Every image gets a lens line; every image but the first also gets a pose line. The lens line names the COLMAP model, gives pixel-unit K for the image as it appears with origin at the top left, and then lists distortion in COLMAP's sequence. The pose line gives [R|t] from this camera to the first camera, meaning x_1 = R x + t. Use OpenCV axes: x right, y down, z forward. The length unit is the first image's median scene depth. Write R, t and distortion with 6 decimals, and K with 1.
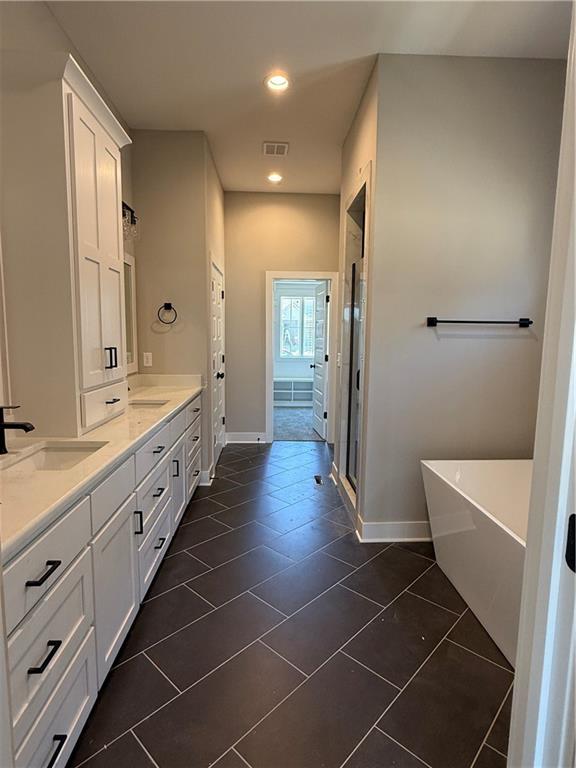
lens RADIAL K [[417.7, 0, 284.2], [0, 417.7, 384.4], [0, 0, 1]] dist [0.003028, 0.001537]
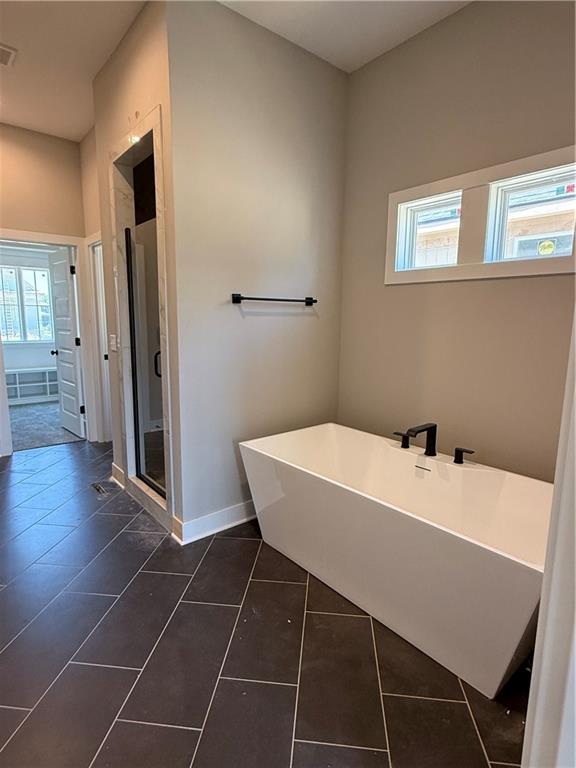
lens RADIAL K [[417.7, 0, 289.1], [0, 417.7, 381.9], [0, 0, 1]] dist [0.003028, 0.001537]
pose [[0.793568, -0.095041, 0.601014, -0.089007], [0.071420, 0.995448, 0.063112, -0.006351], [-0.604276, -0.007160, 0.796743, 0.096332]]
